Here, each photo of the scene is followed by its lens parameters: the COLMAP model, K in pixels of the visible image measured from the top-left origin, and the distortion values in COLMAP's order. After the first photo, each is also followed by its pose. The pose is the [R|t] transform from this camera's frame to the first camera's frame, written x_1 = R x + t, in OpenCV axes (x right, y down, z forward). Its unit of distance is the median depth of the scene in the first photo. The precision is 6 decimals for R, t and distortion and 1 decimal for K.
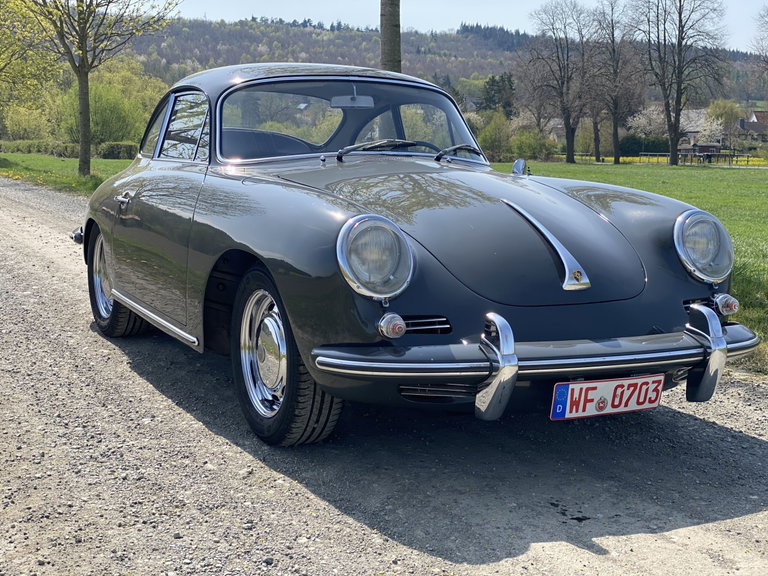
lens RADIAL K [[1129.7, 0, 383.6], [0, 1129.7, 287.5], [0, 0, 1]] dist [0.102485, 0.000000]
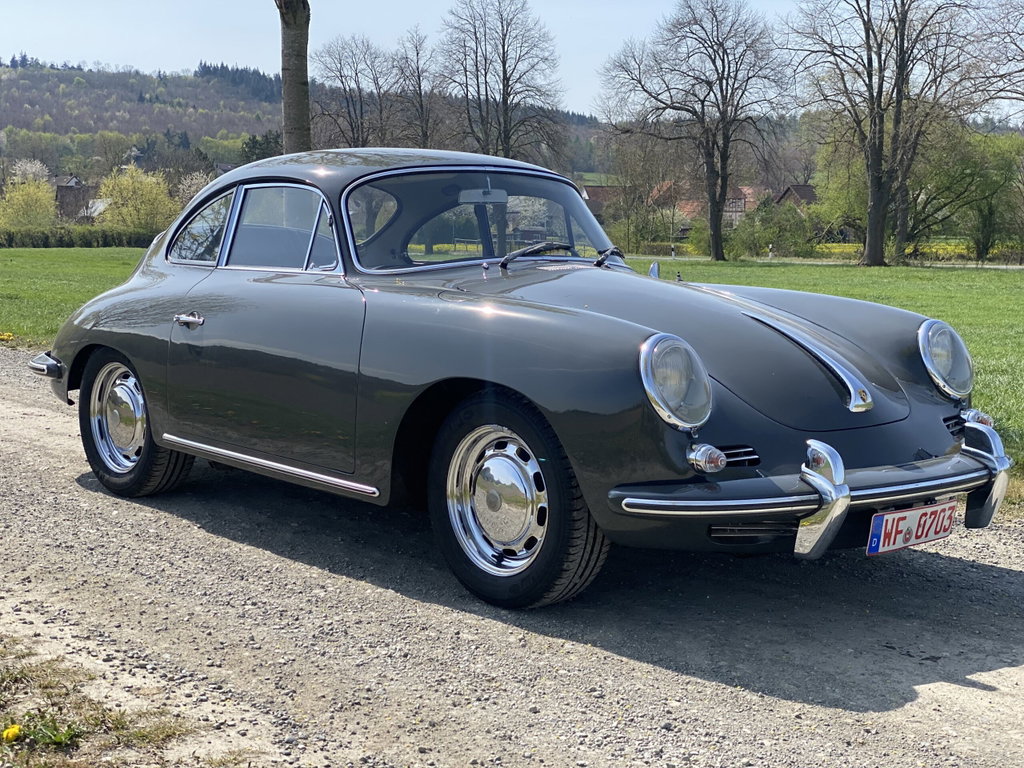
lens RADIAL K [[1506.3, 0, 518.1], [0, 1506.3, 386.1], [0, 0, 1]] dist [0.102485, 0.000000]
pose [[0.966742, -0.031572, 0.253797, -0.398080], [0.037021, 0.999175, -0.016719, -0.007744], [-0.253060, 0.025559, 0.967113, -0.097099]]
